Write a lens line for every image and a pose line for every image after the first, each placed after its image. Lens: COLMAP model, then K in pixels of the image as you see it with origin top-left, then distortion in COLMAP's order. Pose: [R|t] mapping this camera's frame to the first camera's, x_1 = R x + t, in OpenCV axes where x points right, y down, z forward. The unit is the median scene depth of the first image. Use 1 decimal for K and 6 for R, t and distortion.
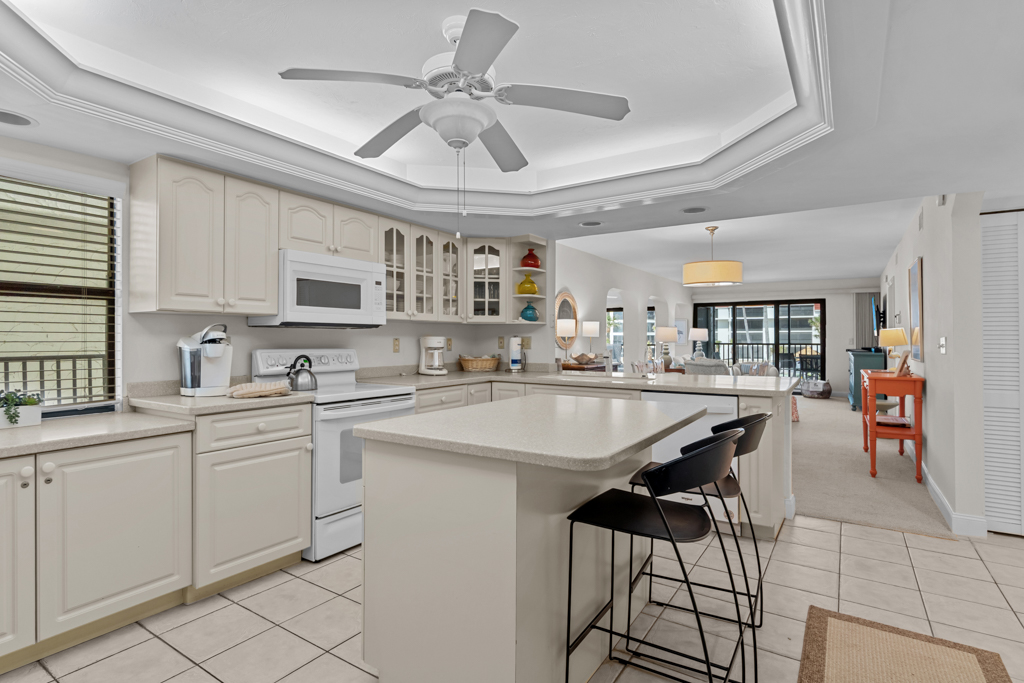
lens RADIAL K [[511.9, 0, 506.3], [0, 511.9, 331.2], [0, 0, 1]] dist [-0.014526, -0.000205]
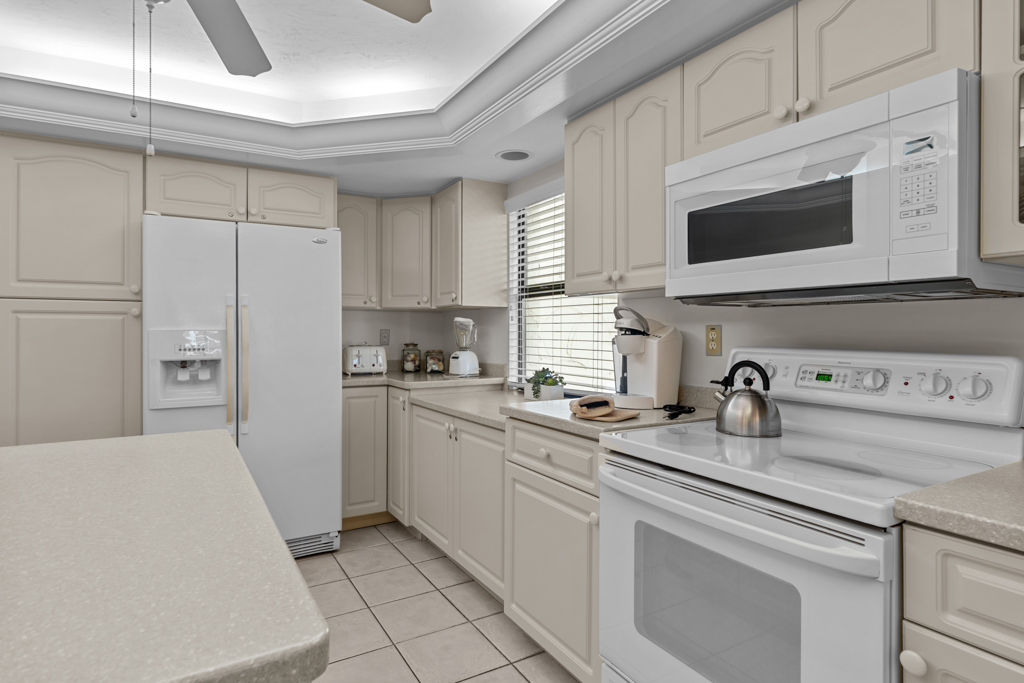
lens RADIAL K [[550.0, 0, 495.3], [0, 550.0, 333.1], [0, 0, 1]] dist [-0.005190, 0.004888]
pose [[-0.448008, 0.010011, -0.893974, 0.170065], [0.016473, 0.999860, 0.002942, 0.014194], [0.893878, -0.013408, -0.448110, 0.983641]]
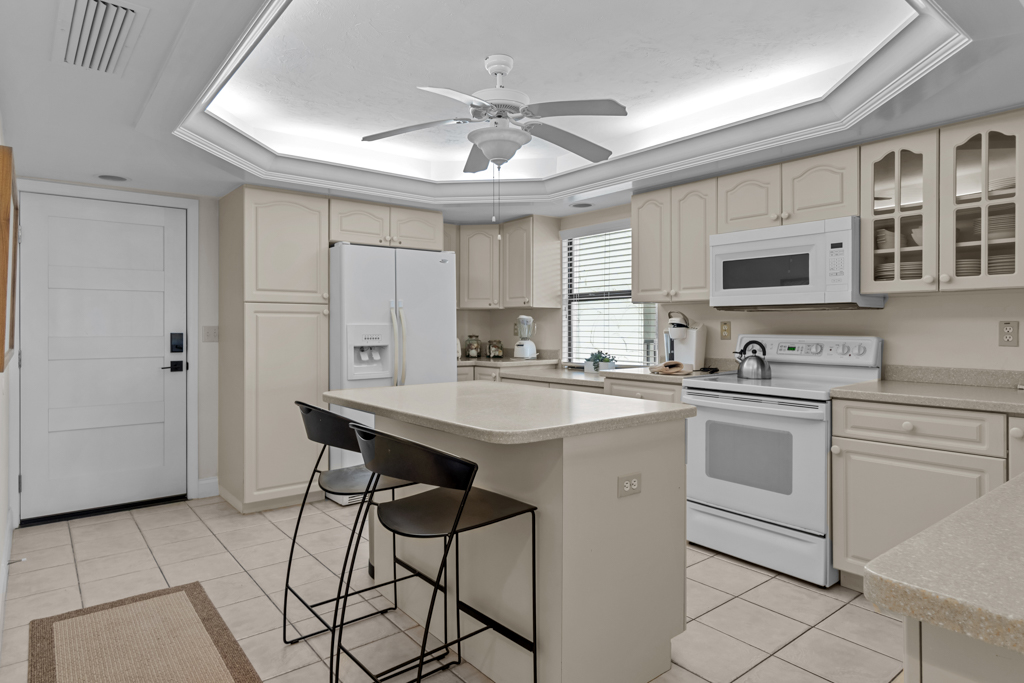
lens RADIAL K [[591.3, 0, 494.4], [0, 591.3, 328.6], [0, 0, 1]] dist [-0.000648, 0.000534]
pose [[-0.316164, 0.010367, -0.948648, 0.742017], [0.017049, 0.999841, 0.005245, 0.010732], [0.948551, -0.014515, -0.316291, 0.860573]]
